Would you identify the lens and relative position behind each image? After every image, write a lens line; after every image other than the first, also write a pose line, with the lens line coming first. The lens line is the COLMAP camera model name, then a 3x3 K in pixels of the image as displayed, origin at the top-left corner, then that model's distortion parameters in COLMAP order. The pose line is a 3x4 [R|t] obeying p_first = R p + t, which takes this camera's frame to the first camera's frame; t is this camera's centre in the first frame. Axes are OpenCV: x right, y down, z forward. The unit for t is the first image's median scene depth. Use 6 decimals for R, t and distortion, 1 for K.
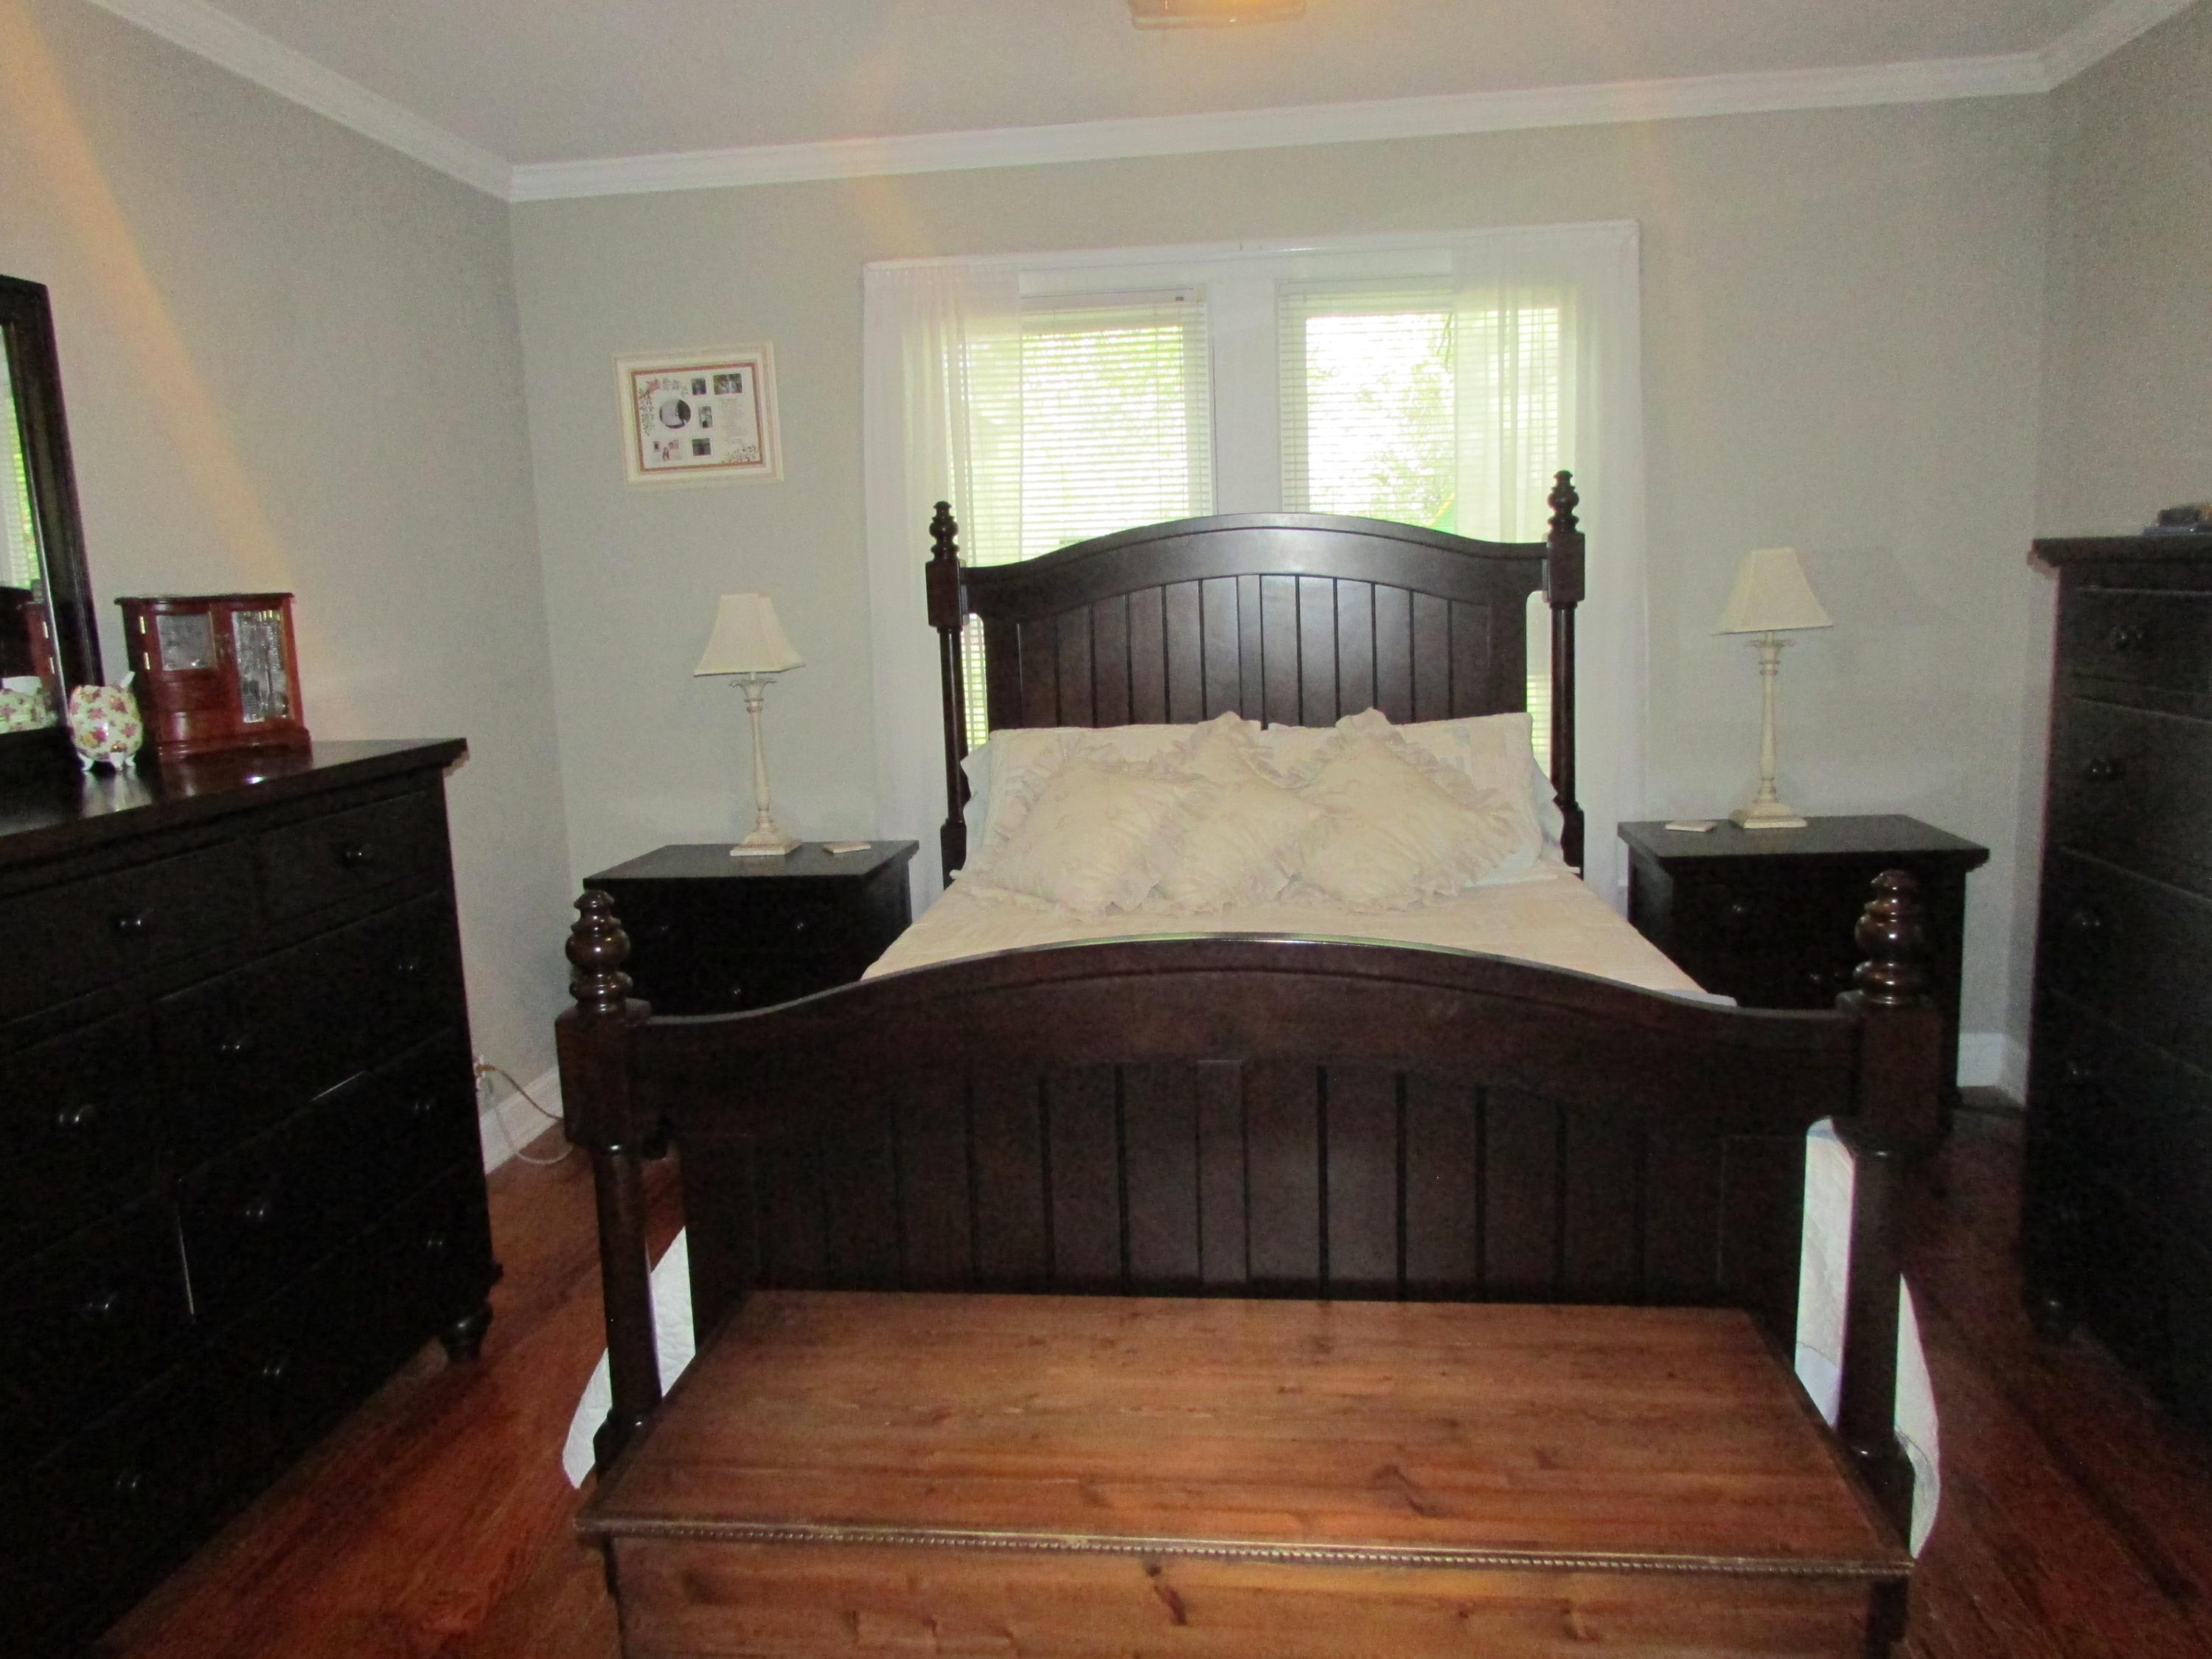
lens RADIAL K [[1549.5, 0, 1106.0], [0, 1549.5, 829.5], [0, 0, 1]] dist [-0.057139, 0.020977]
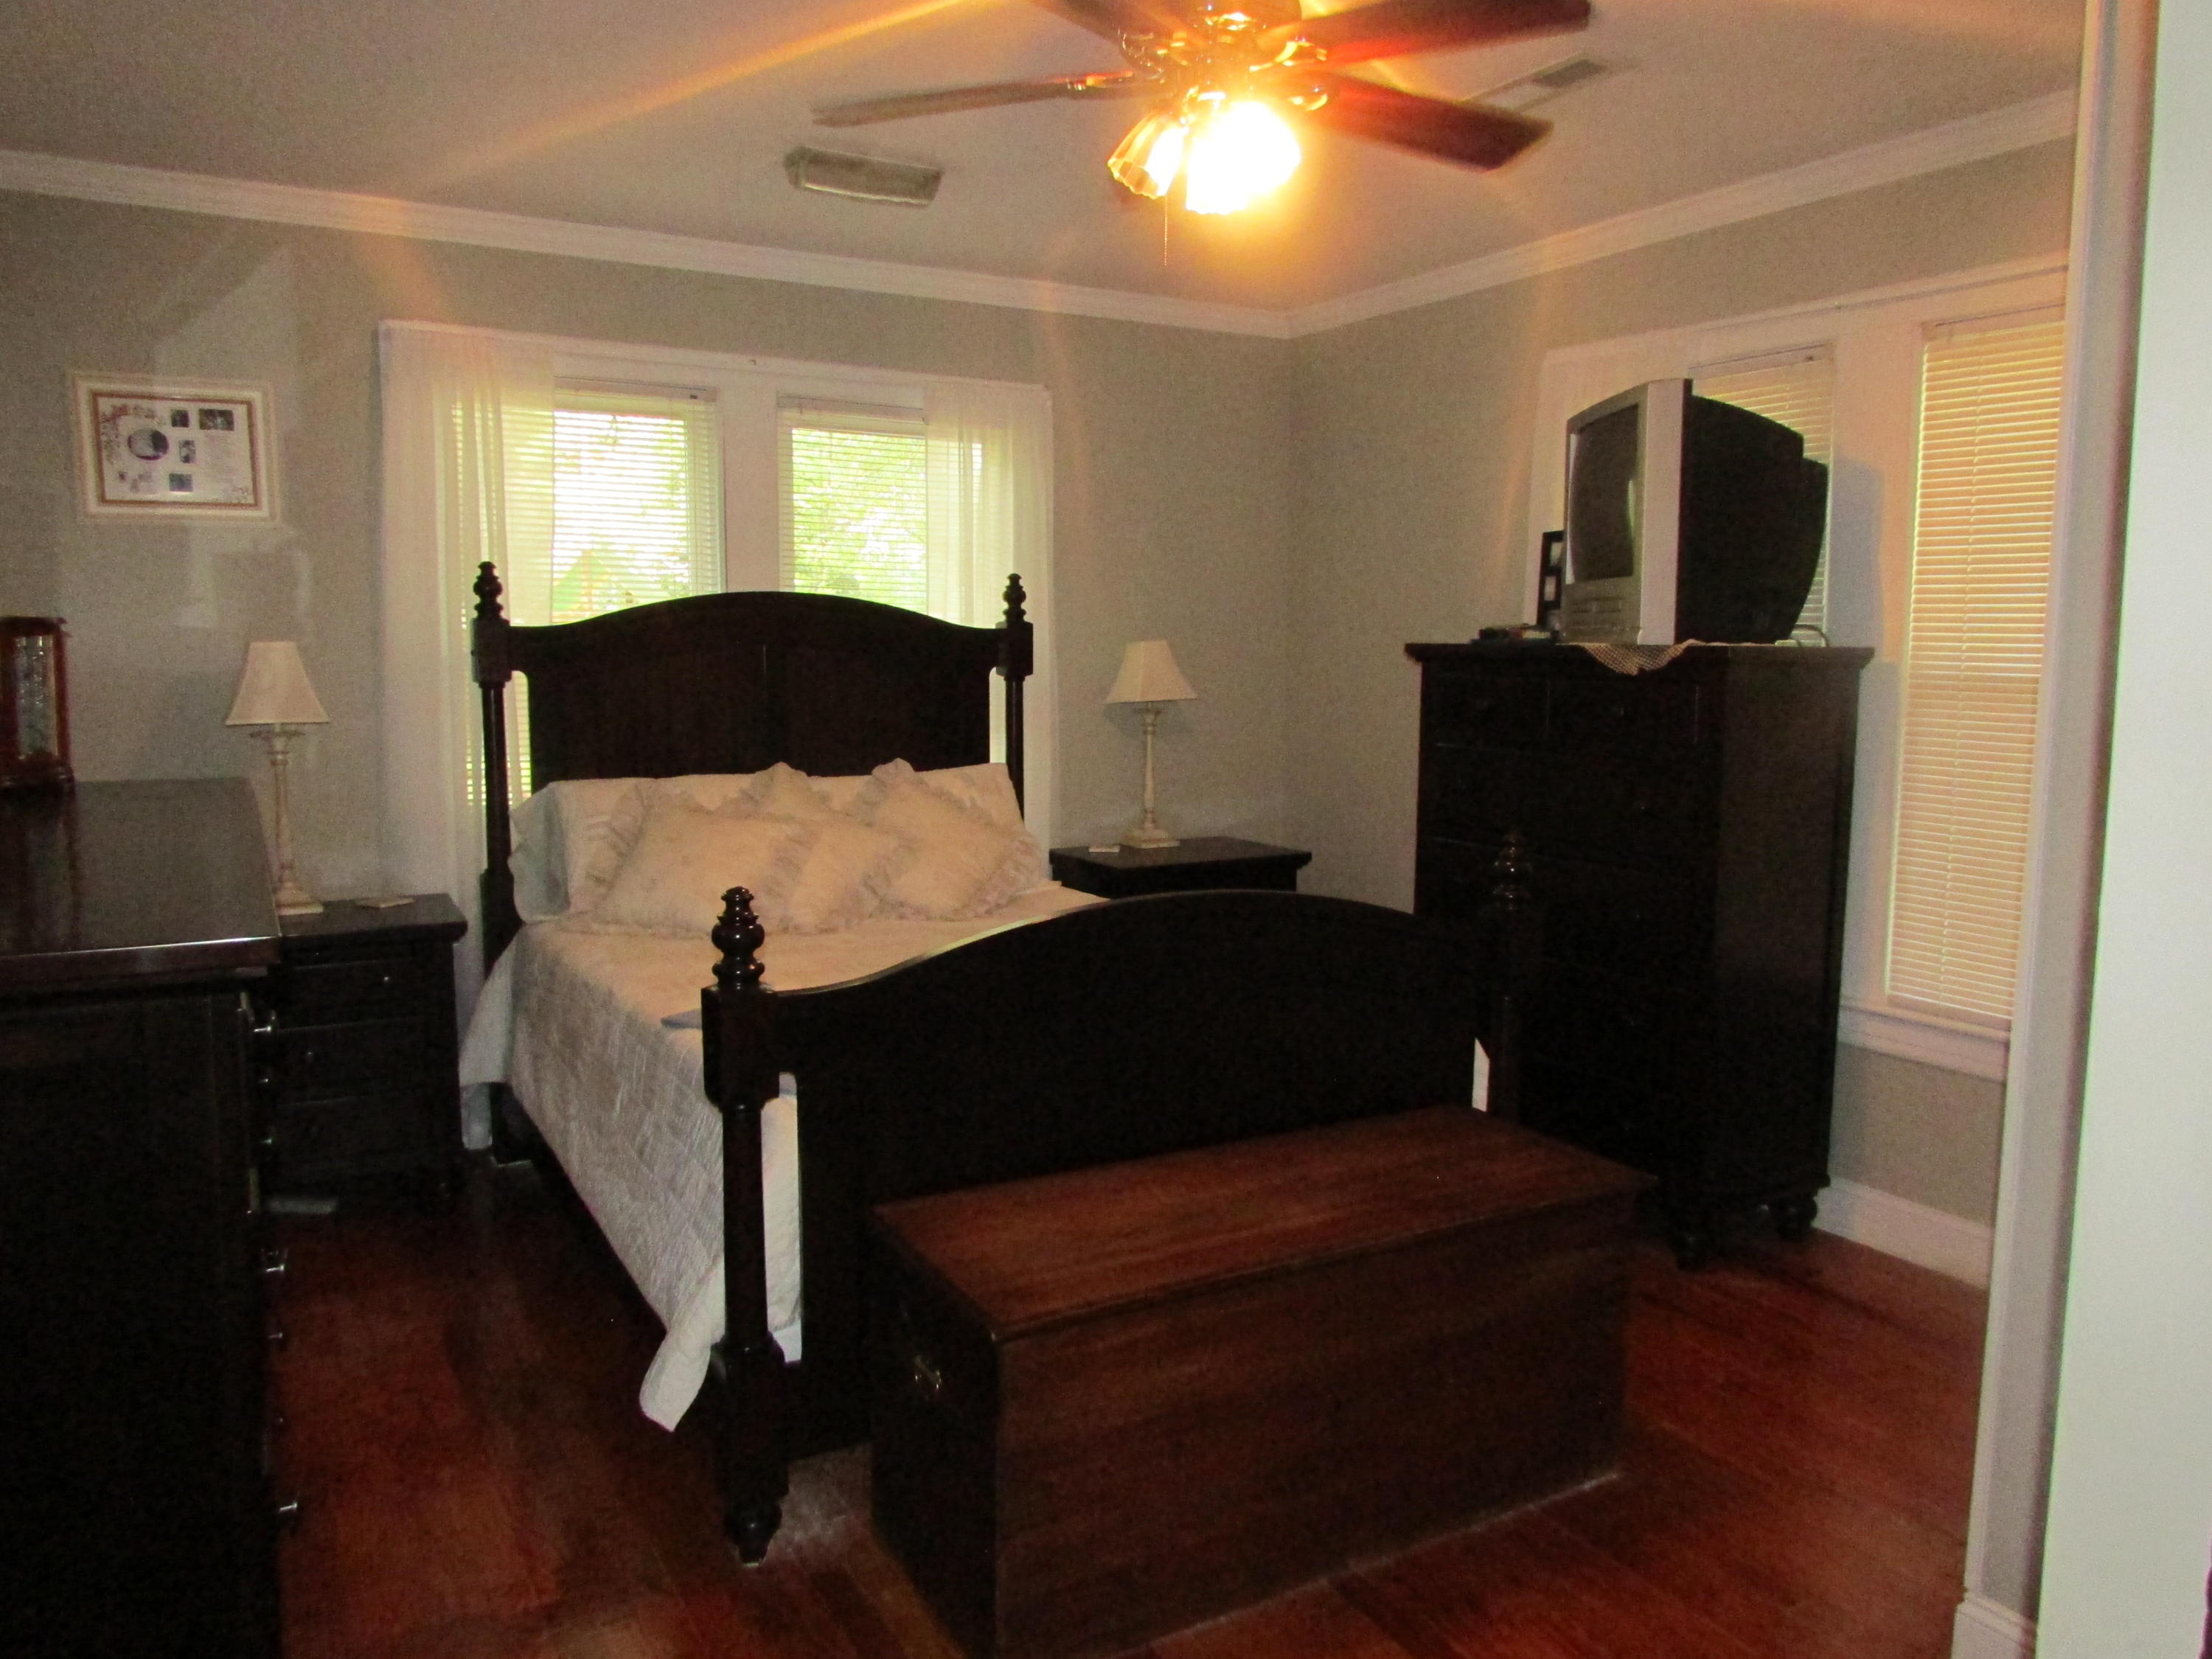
lens RADIAL K [[1549.5, 0, 1106.0], [0, 1549.5, 829.5], [0, 0, 1]] dist [-0.057139, 0.020977]
pose [[0.802533, -0.025710, 0.596053, -0.388255], [0.056991, 0.997806, -0.033695, 0.024663], [-0.593879, 0.061011, 0.802238, -0.058864]]
